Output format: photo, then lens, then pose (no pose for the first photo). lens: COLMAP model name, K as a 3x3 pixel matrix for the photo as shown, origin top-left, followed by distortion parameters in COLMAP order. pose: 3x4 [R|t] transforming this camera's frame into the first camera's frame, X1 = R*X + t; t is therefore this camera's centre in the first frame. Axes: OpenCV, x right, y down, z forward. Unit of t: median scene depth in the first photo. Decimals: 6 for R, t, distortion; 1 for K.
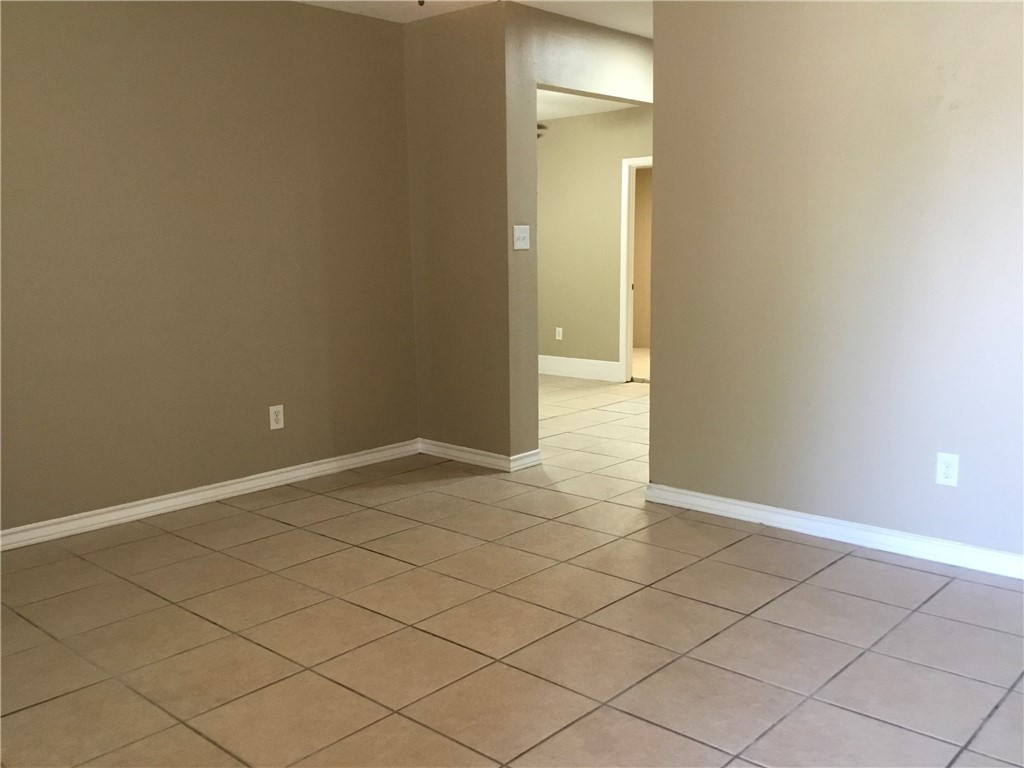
lens RADIAL K [[929.6, 0, 516.5], [0, 929.6, 387.8], [0, 0, 1]] dist [0.122321, -0.233404]
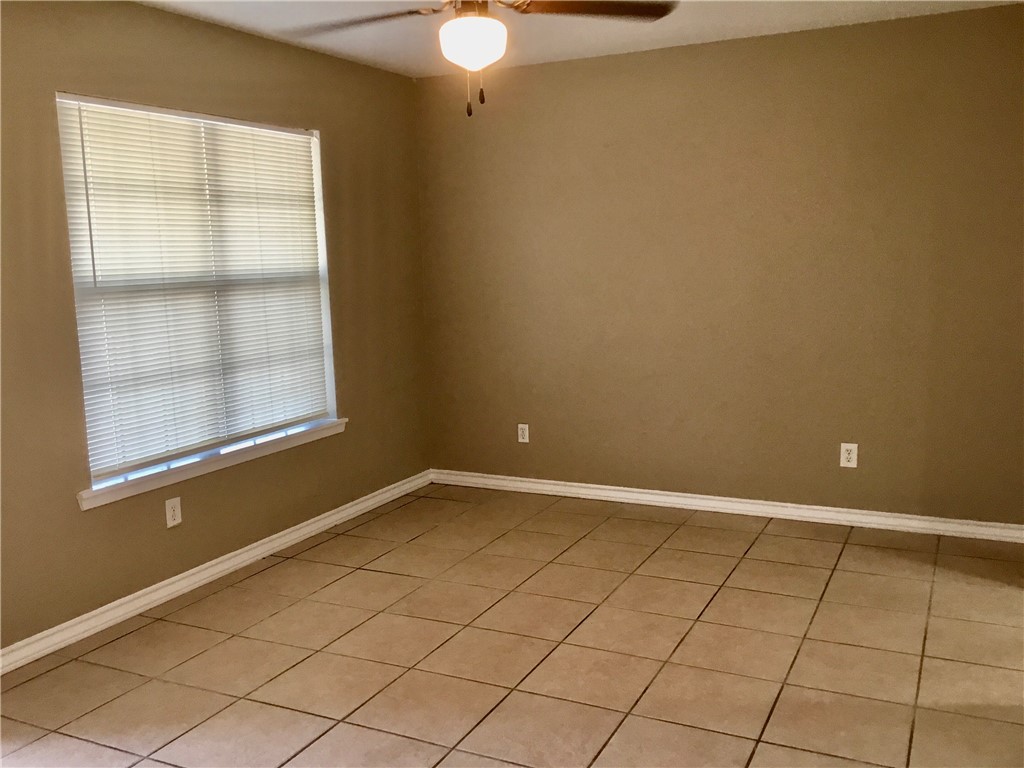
lens RADIAL K [[929.6, 0, 516.5], [0, 929.6, 387.8], [0, 0, 1]] dist [0.122321, -0.233404]
pose [[0.279414, 0.144097, -0.949296, 0.600602], [-0.127899, 0.985450, 0.111940, -0.109534], [0.951614, 0.090137, 0.293778, 0.404186]]
